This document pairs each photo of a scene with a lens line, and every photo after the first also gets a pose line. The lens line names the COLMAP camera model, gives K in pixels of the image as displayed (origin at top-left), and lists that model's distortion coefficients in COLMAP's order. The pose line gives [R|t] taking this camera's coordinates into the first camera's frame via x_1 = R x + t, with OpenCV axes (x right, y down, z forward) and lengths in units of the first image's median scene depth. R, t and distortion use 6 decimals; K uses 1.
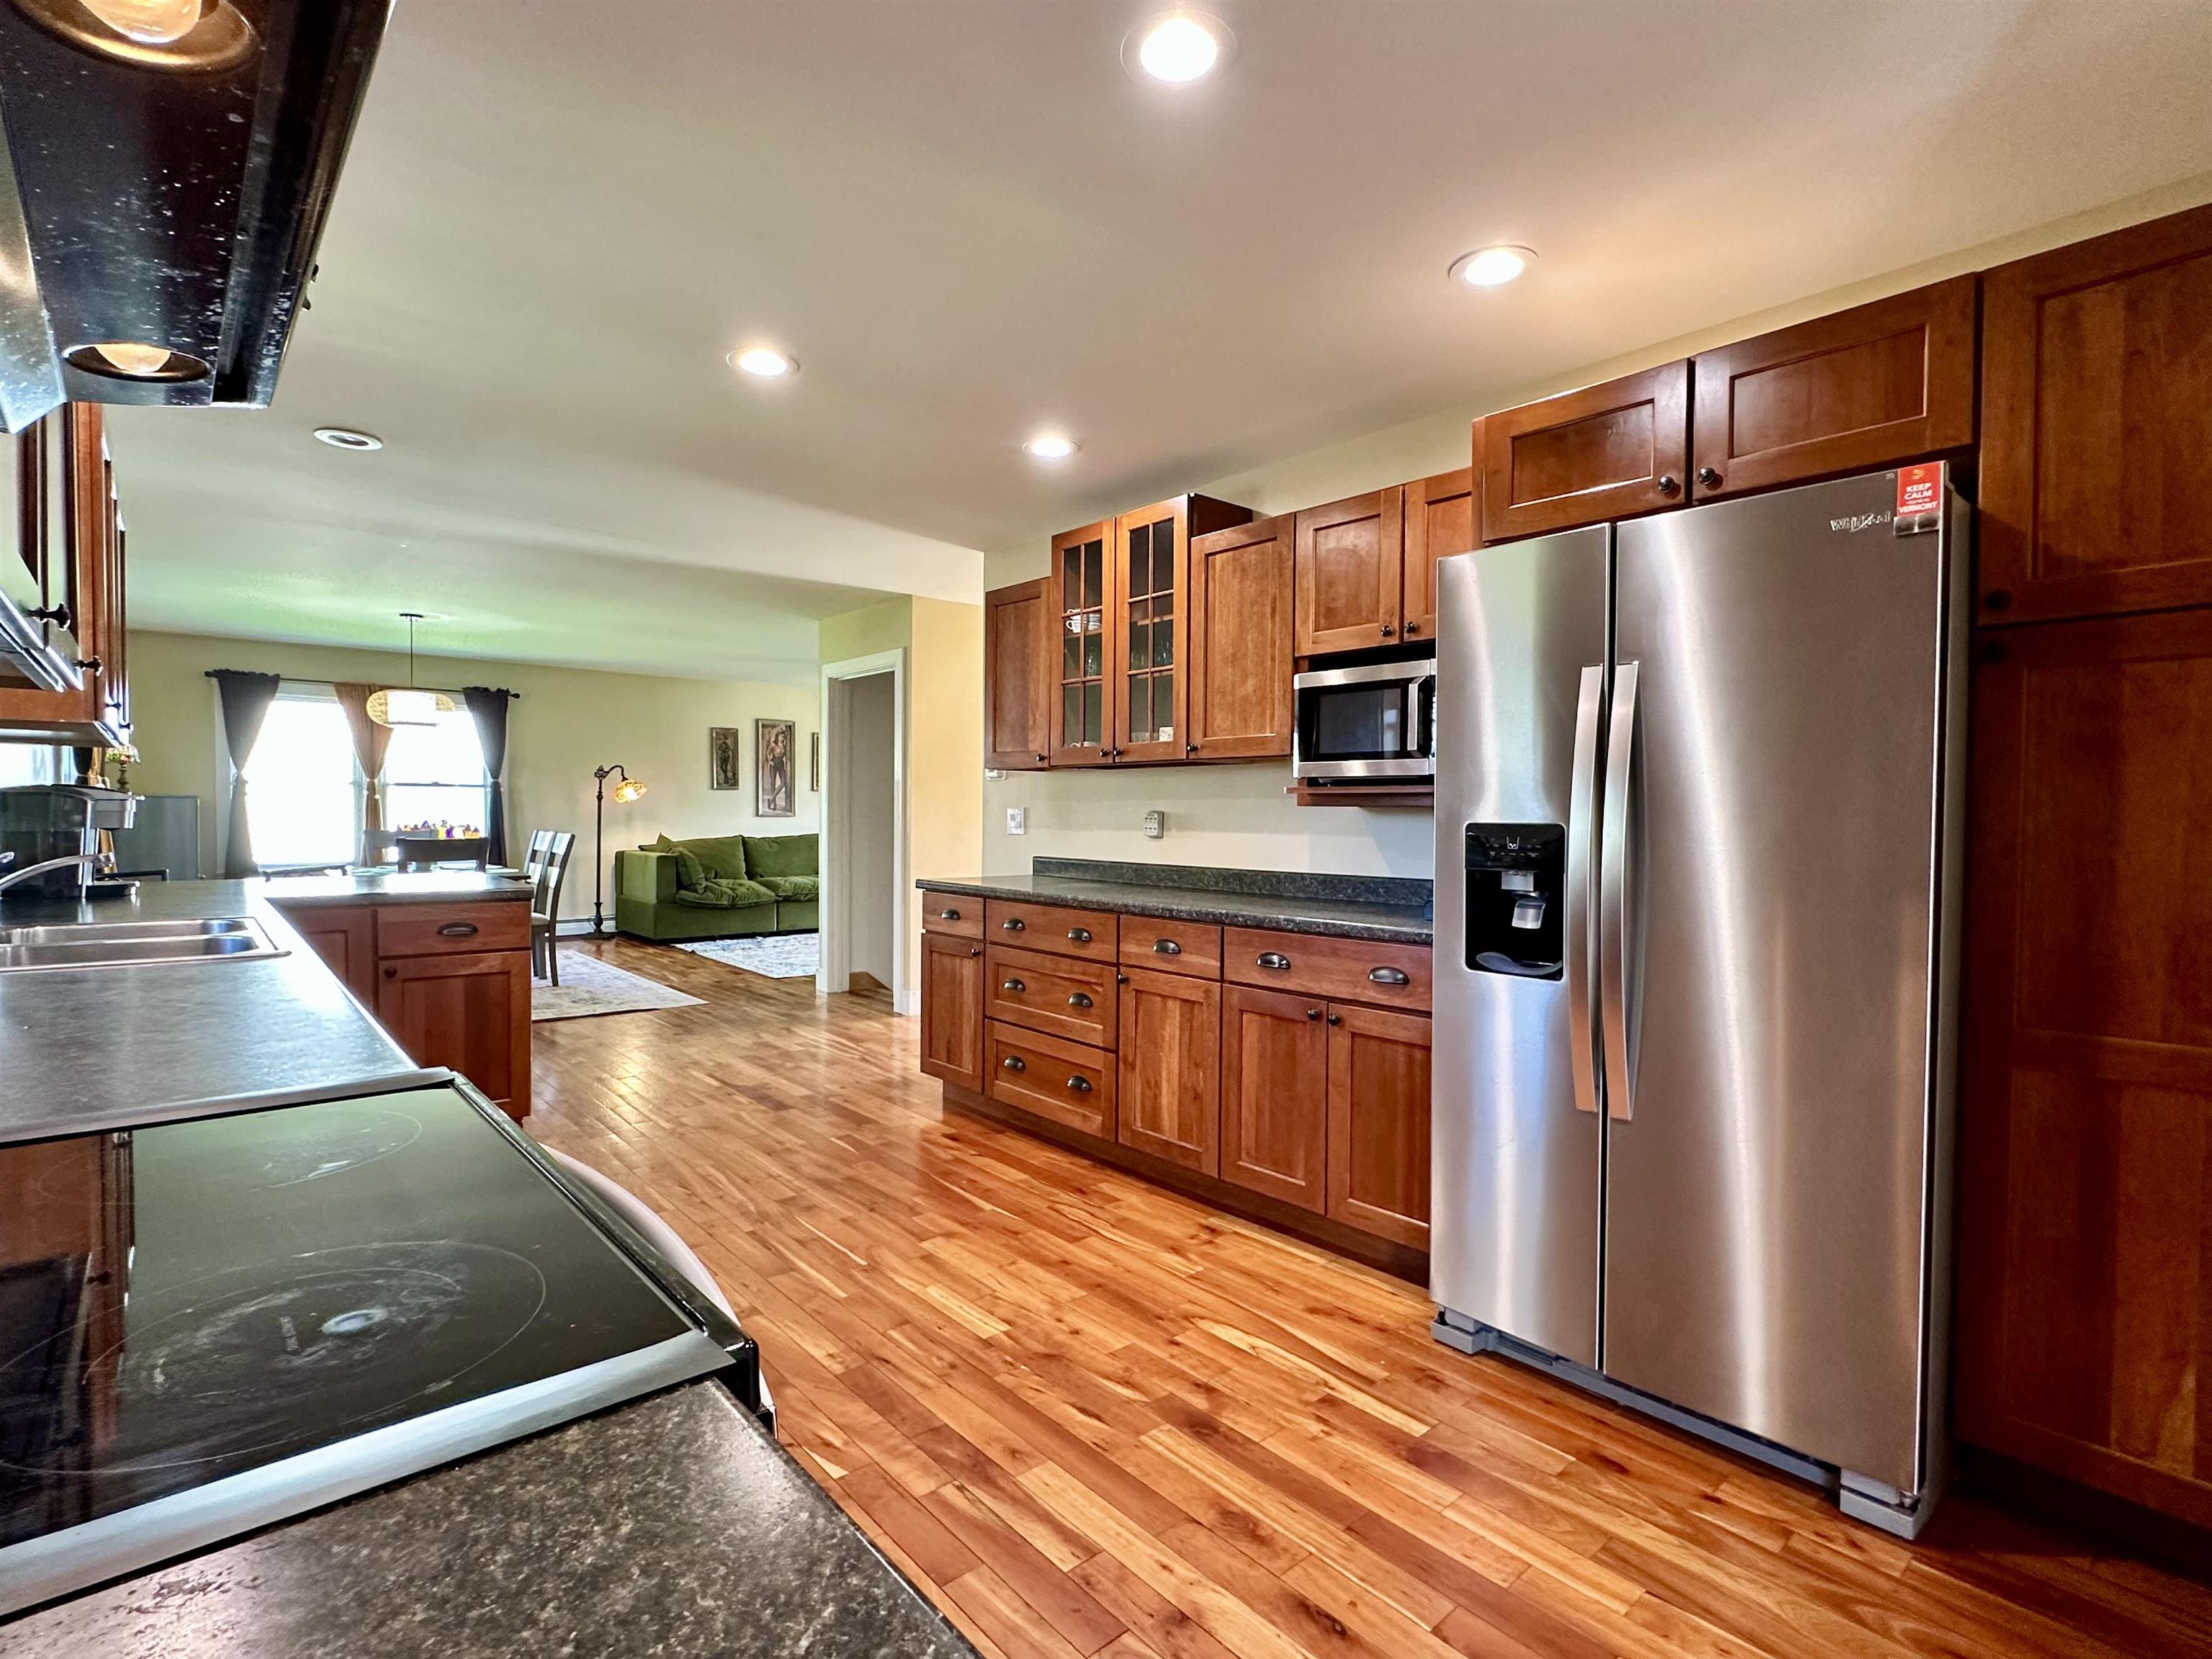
lens RADIAL K [[1087.1, 0, 1093.2], [0, 1087.1, 831.7], [0, 0, 1]] dist [-0.001197, 0.000100]
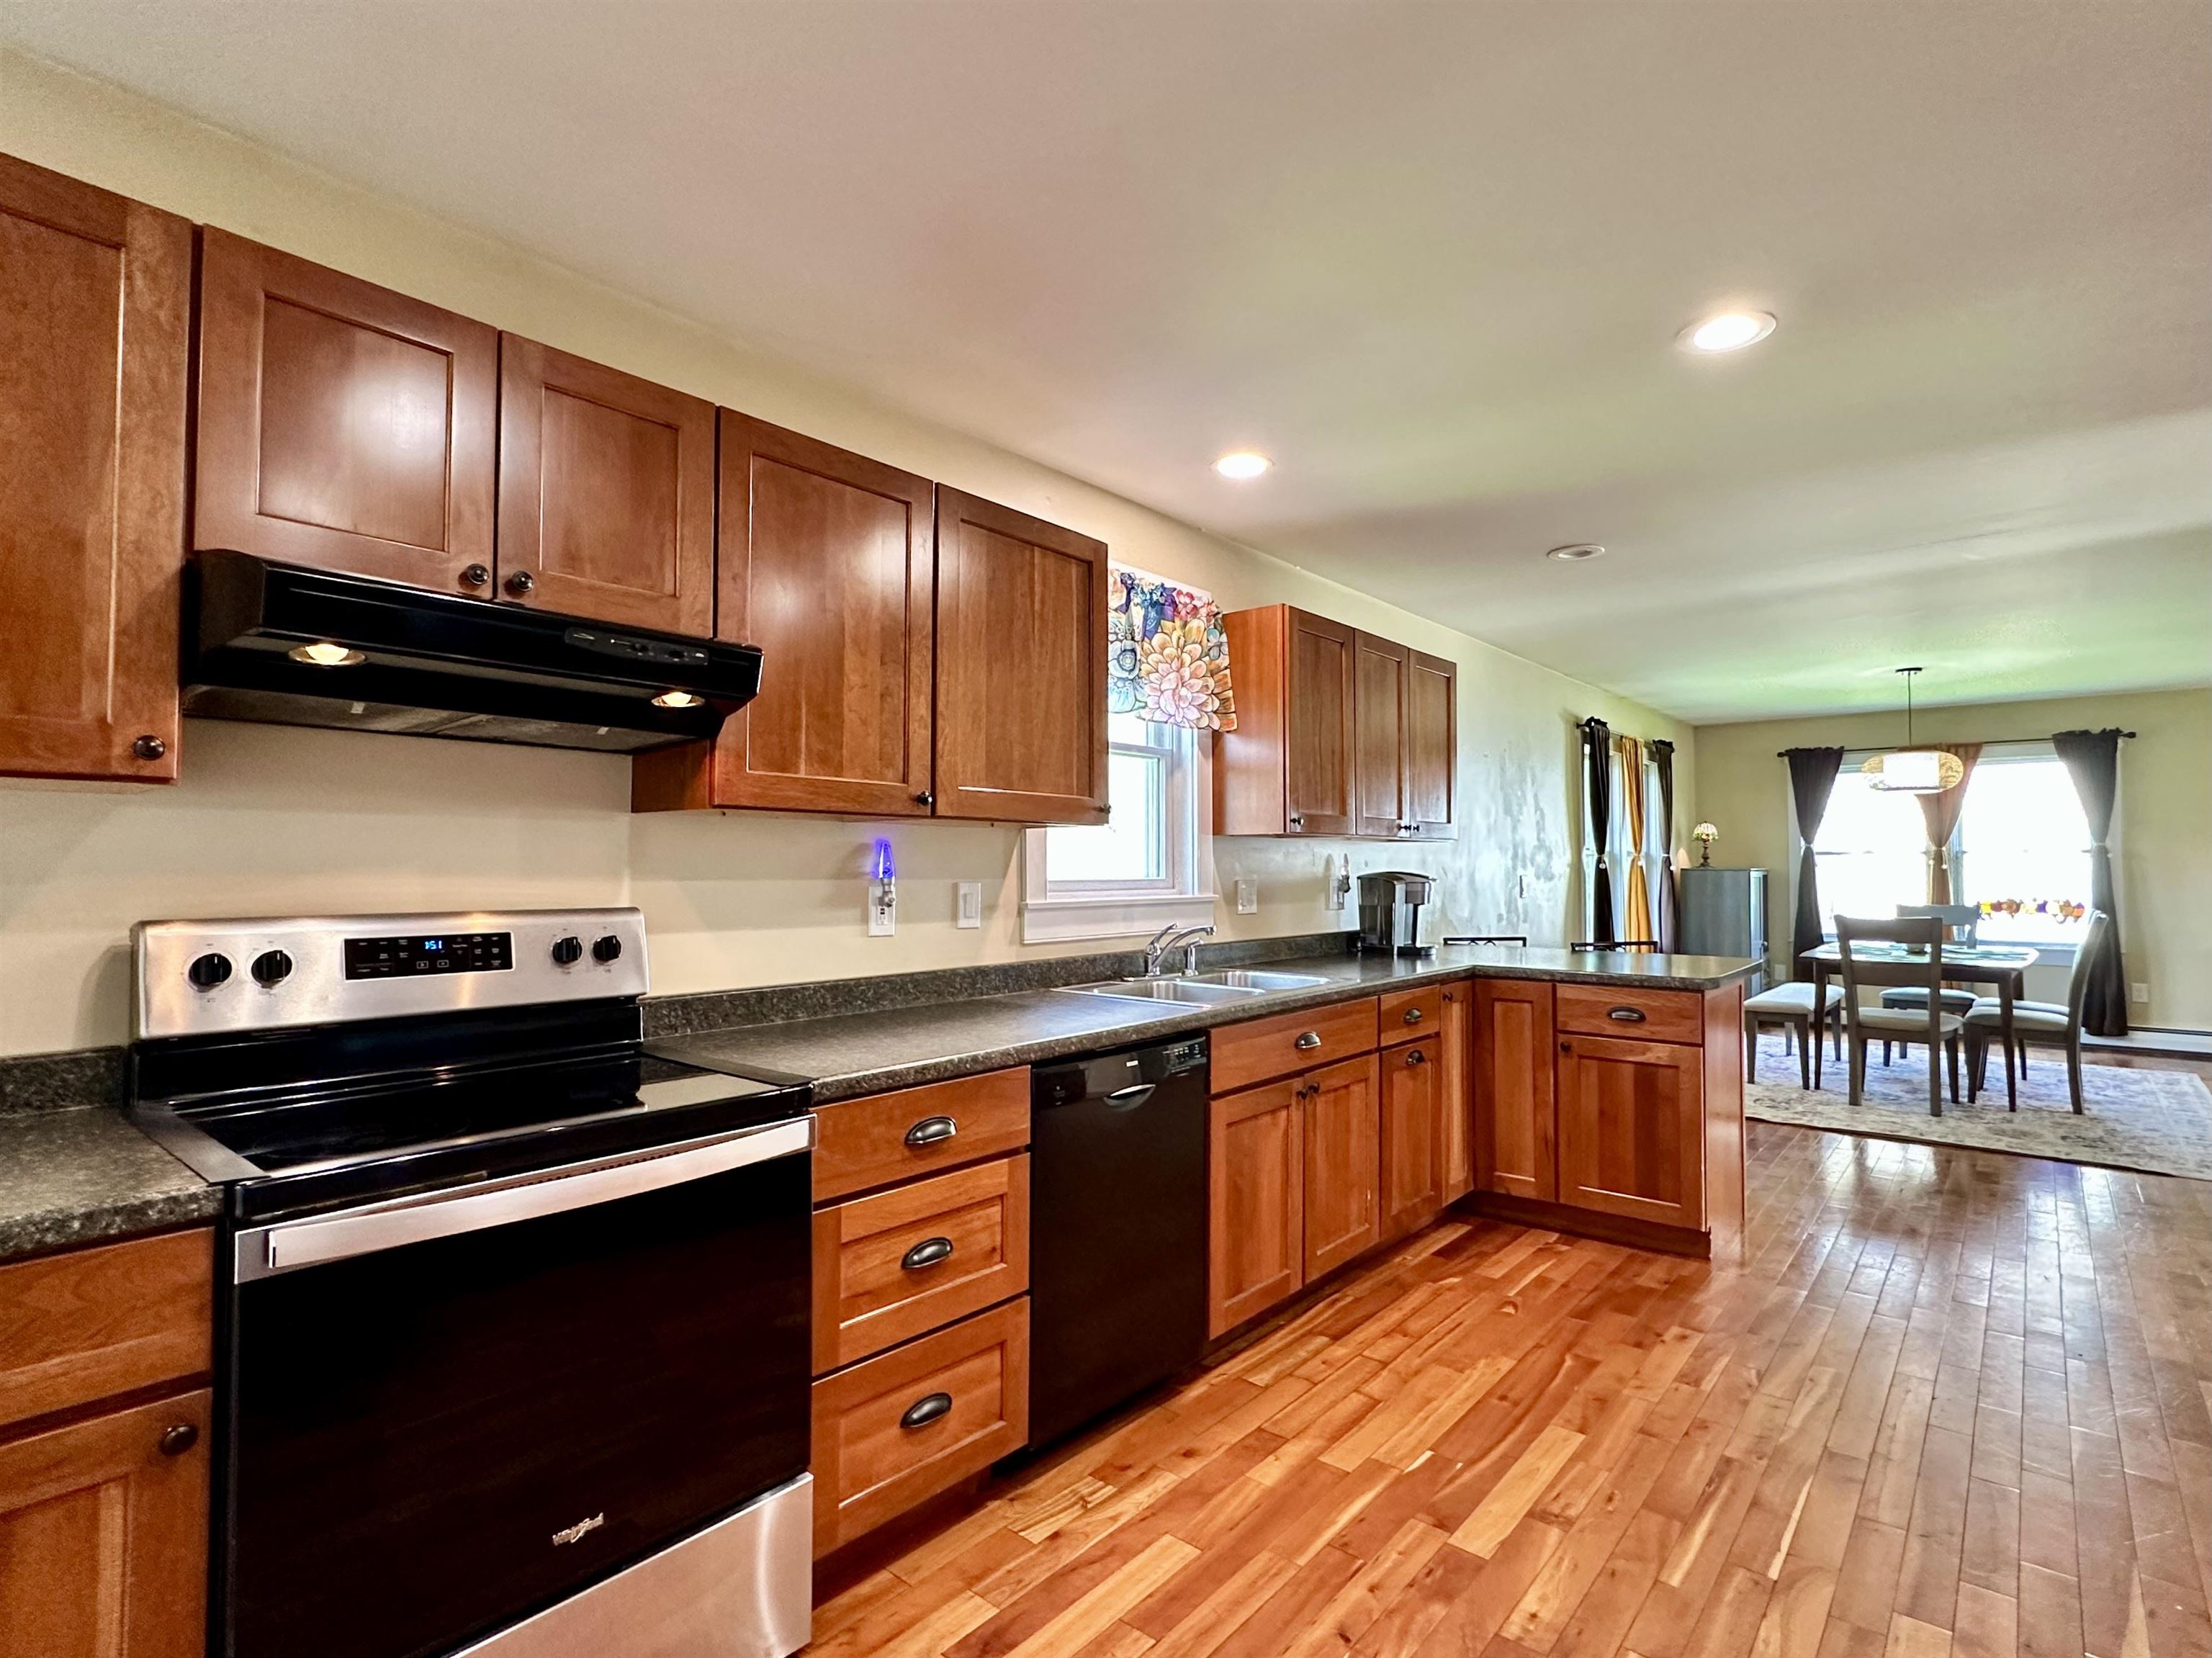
lens RADIAL K [[1087.0, 0, 1093.2], [0, 1087.0, 831.2], [0, 0, 1]] dist [-0.001197, 0.000100]
pose [[0.151159, -0.041296, -0.987646, 0.313714], [-0.015410, 0.998907, -0.044125, -0.024010], [0.988389, 0.021890, 0.150358, 0.355897]]
